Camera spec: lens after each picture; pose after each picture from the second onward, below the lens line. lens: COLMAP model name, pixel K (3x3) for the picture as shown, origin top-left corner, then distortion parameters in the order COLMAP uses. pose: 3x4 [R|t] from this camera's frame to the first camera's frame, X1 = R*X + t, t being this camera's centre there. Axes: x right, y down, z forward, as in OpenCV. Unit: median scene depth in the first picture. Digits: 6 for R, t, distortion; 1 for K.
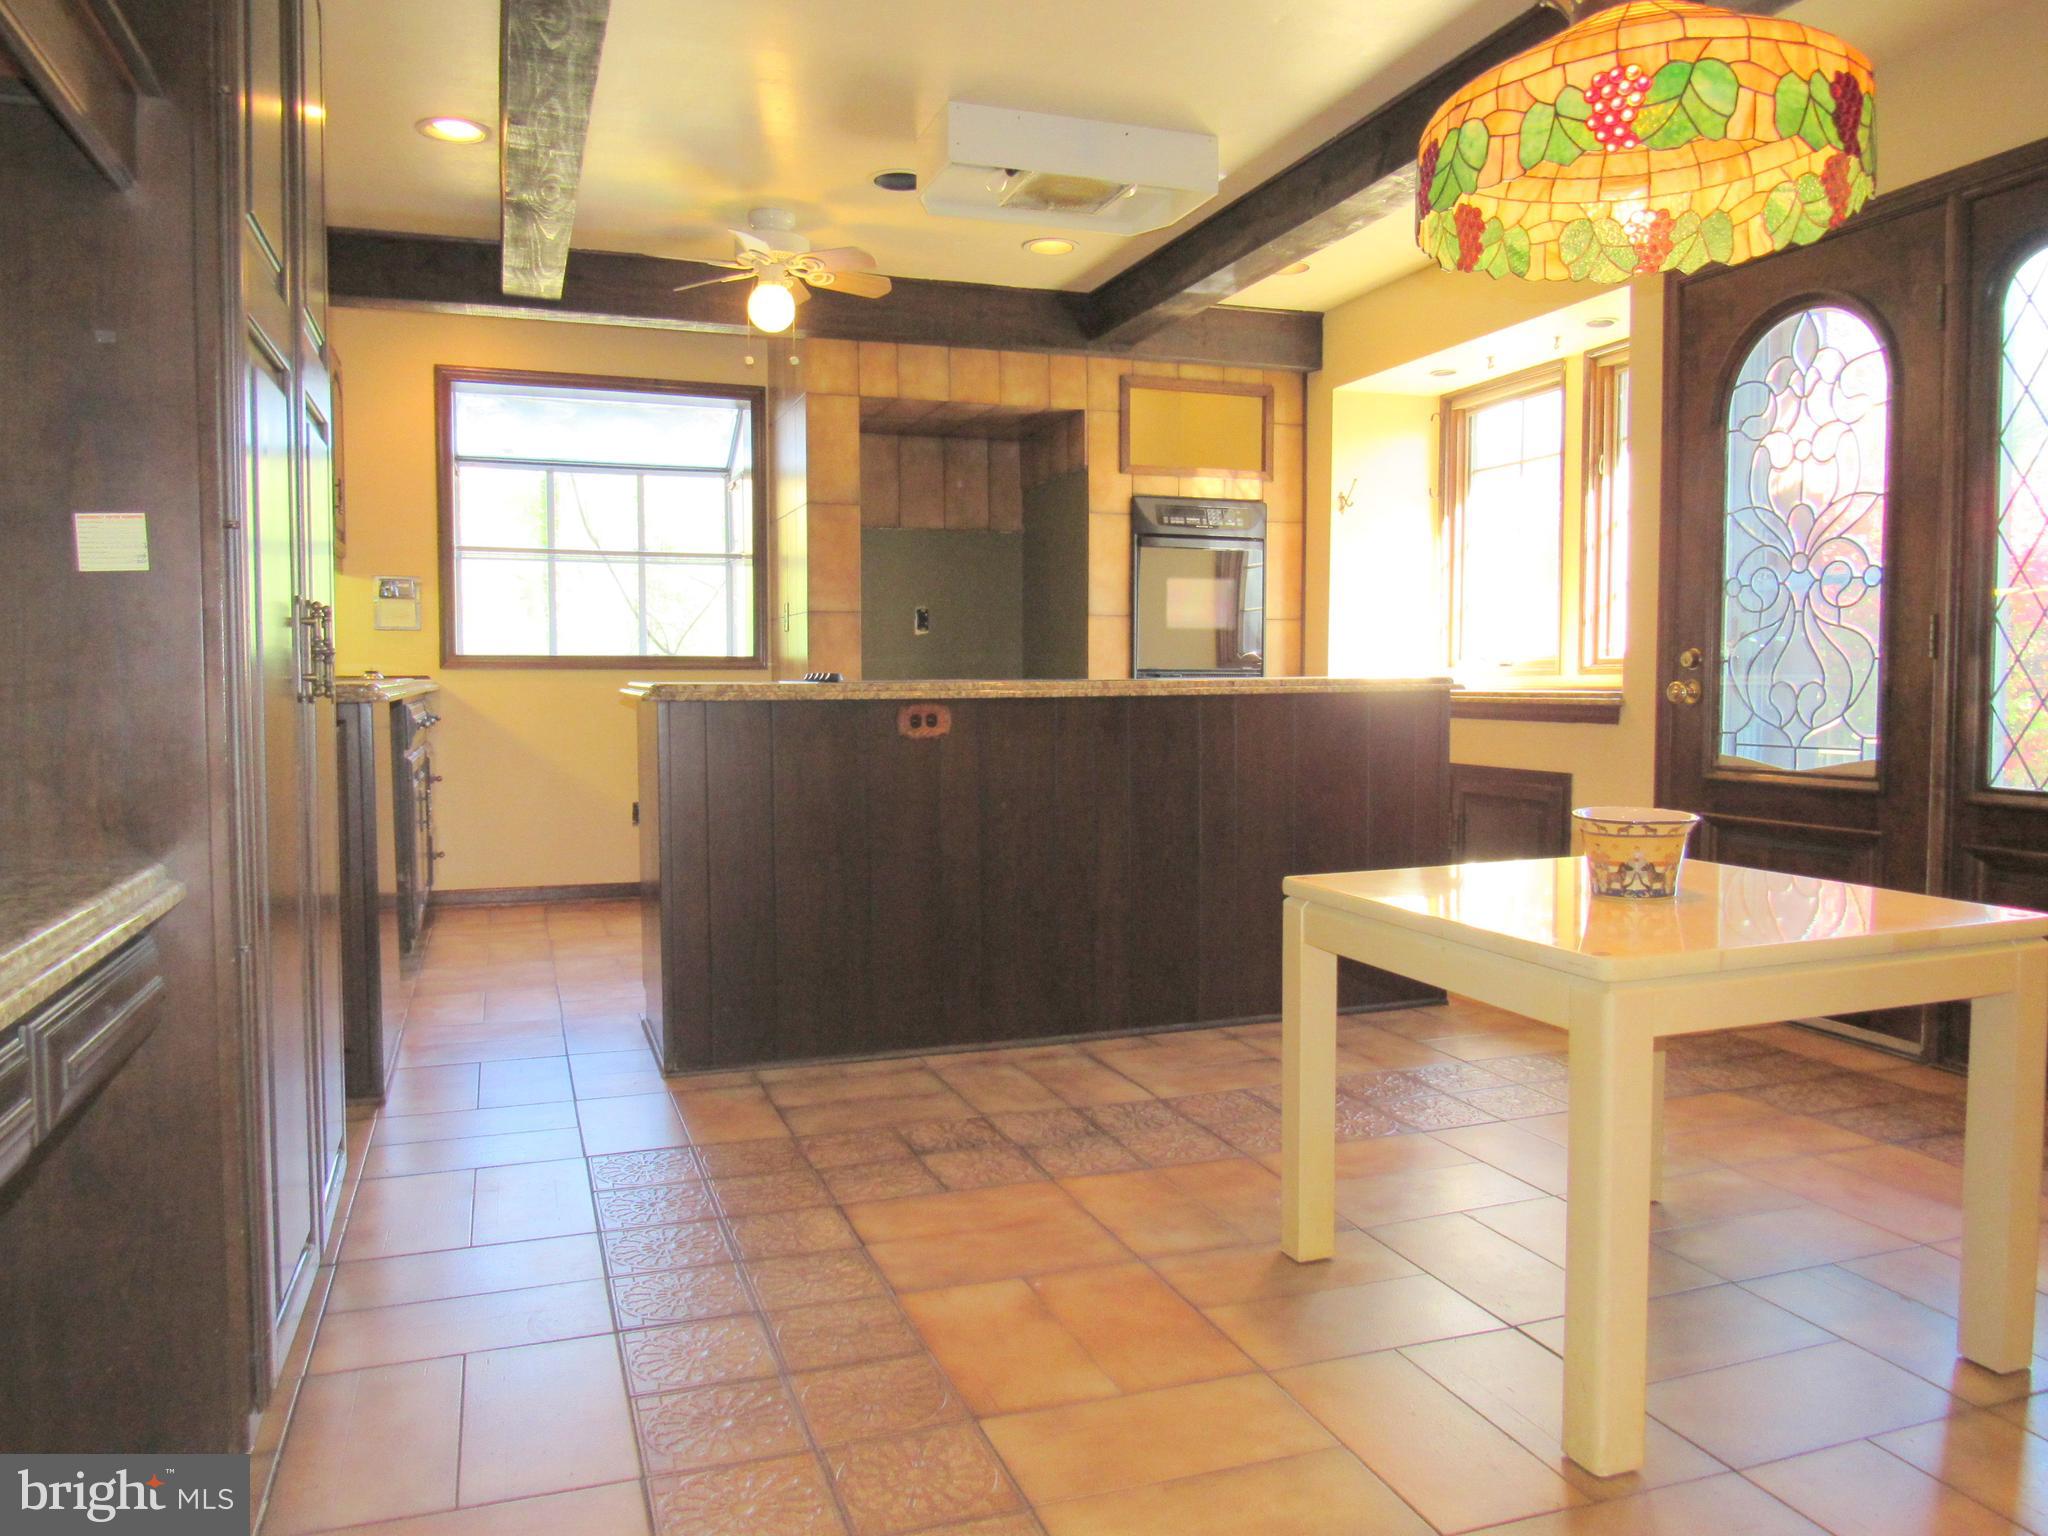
lens RADIAL K [[1464.1, 0, 1021.0], [0, 1464.1, 756.5], [0, 0, 1]] dist [-0.032476, 0.013945]
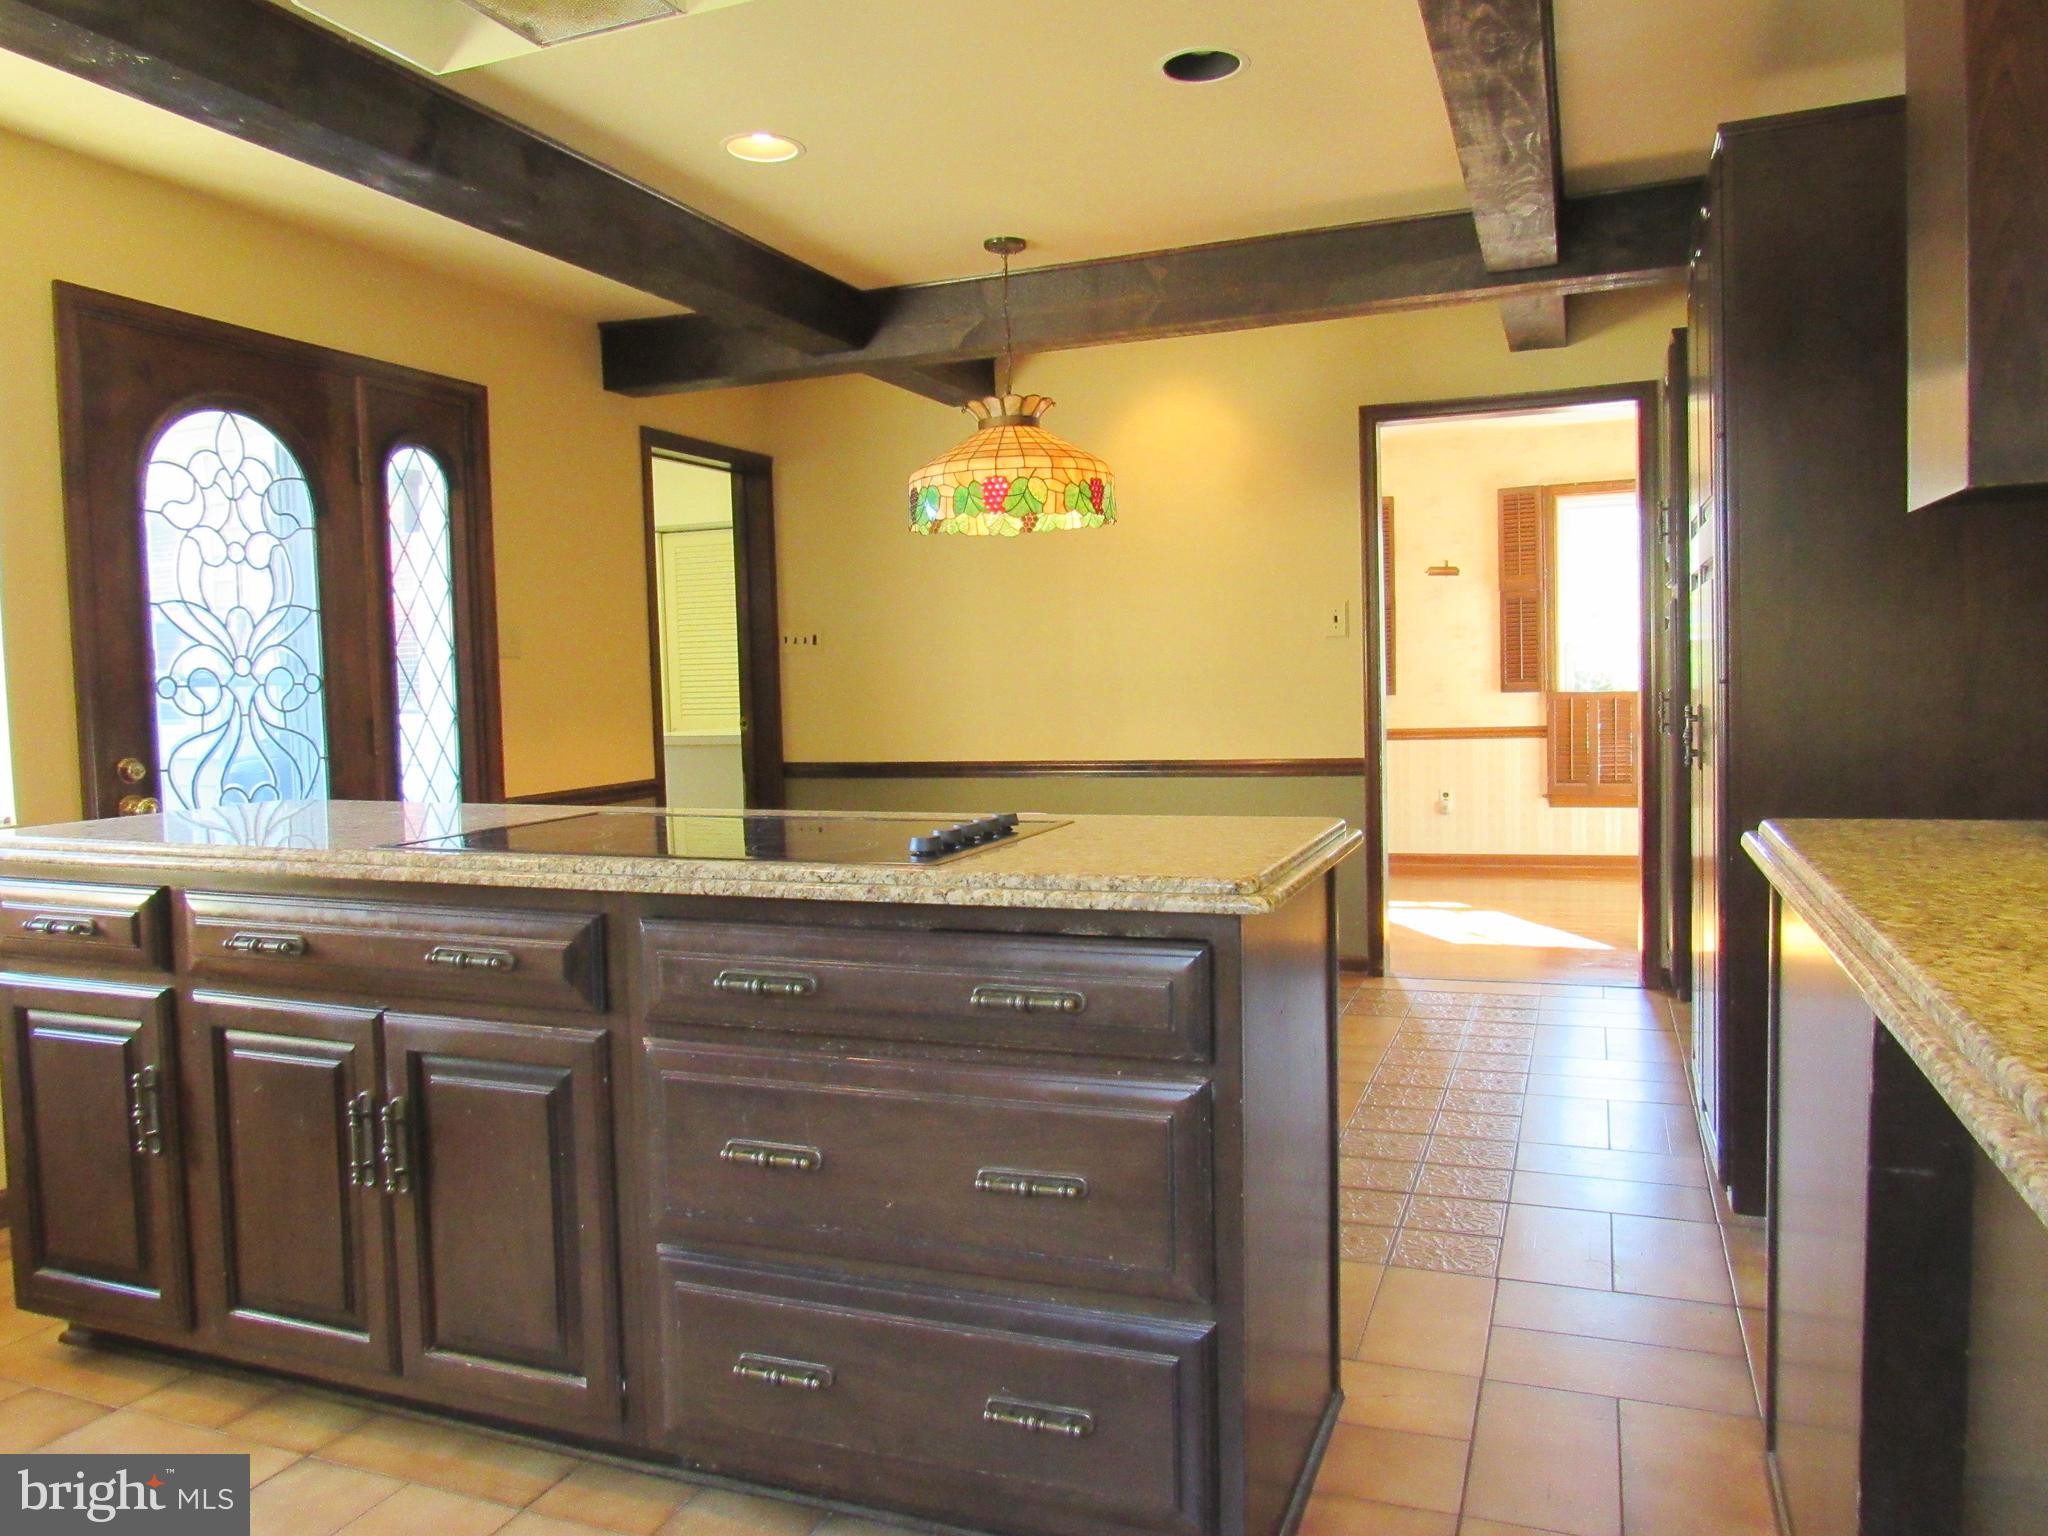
lens RADIAL K [[1464.1, 0, 1016.3], [0, 1464.1, 771.7], [0, 0, 1]] dist [-0.032476, 0.013945]
pose [[-0.751779, -0.019716, 0.659120, -0.352160], [0.064365, 0.992586, 0.103104, -0.089421], [-0.656266, 0.119936, -0.744936, 0.961269]]
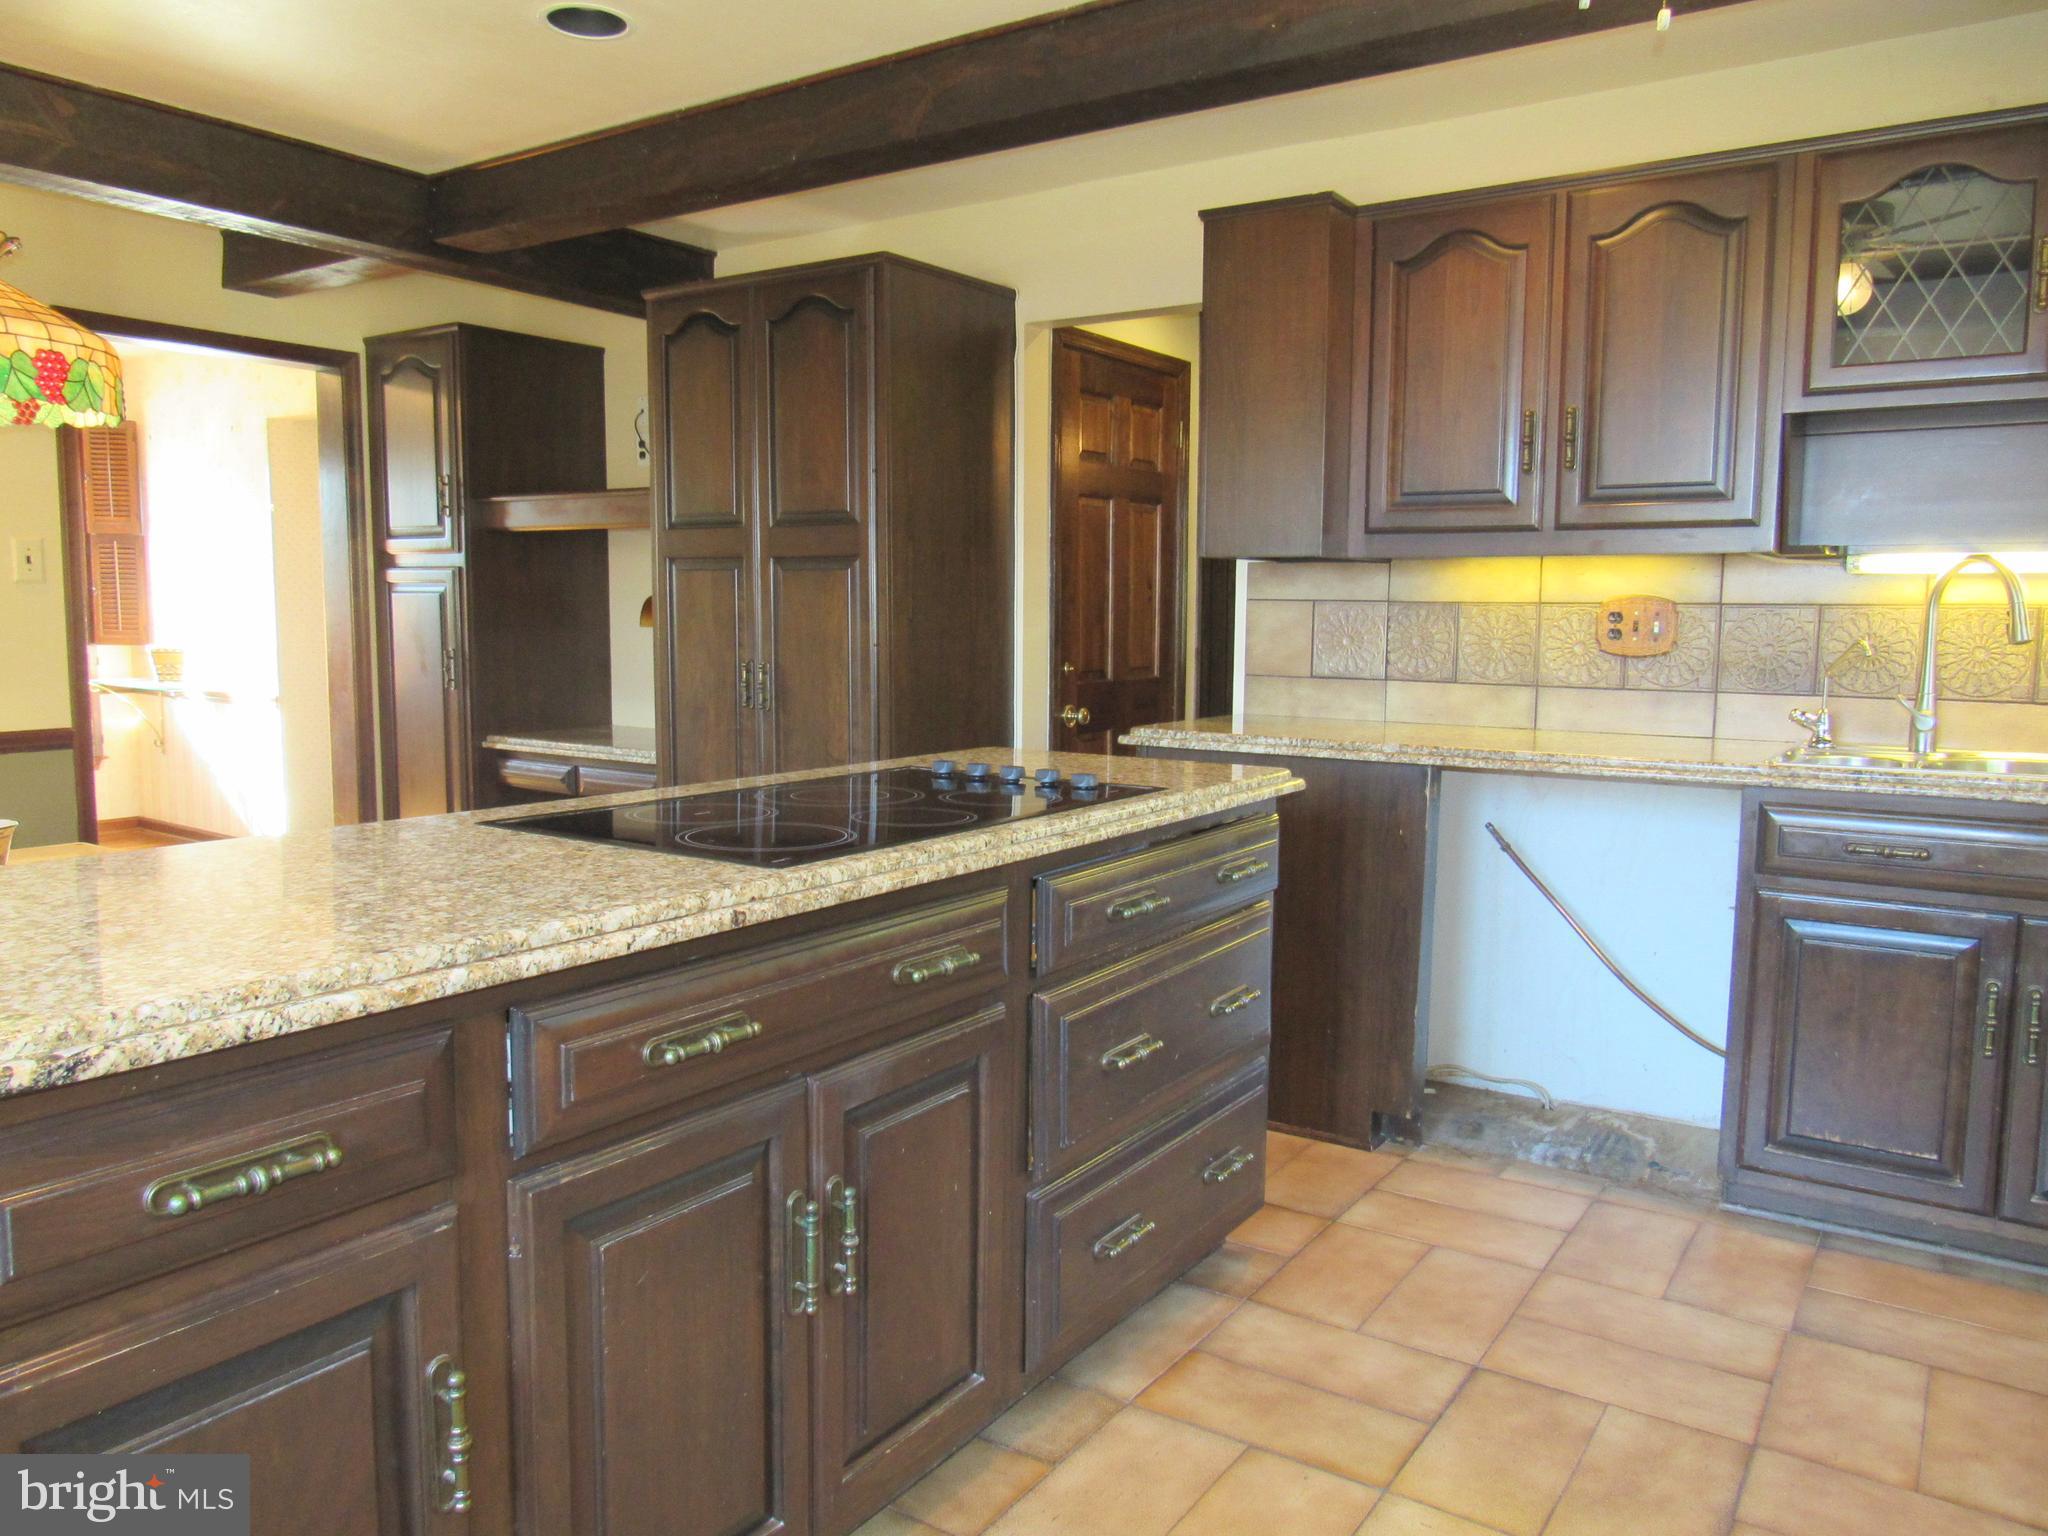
lens RADIAL K [[1464.1, 0, 1009.1], [0, 1464.1, 766.6], [0, 0, 1]] dist [-0.032476, 0.013945]
pose [[-0.801833, 0.057908, -0.594735, 0.165197], [-0.040920, 0.987636, 0.151333, -0.105831], [0.596145, 0.145680, -0.789549, 1.039756]]
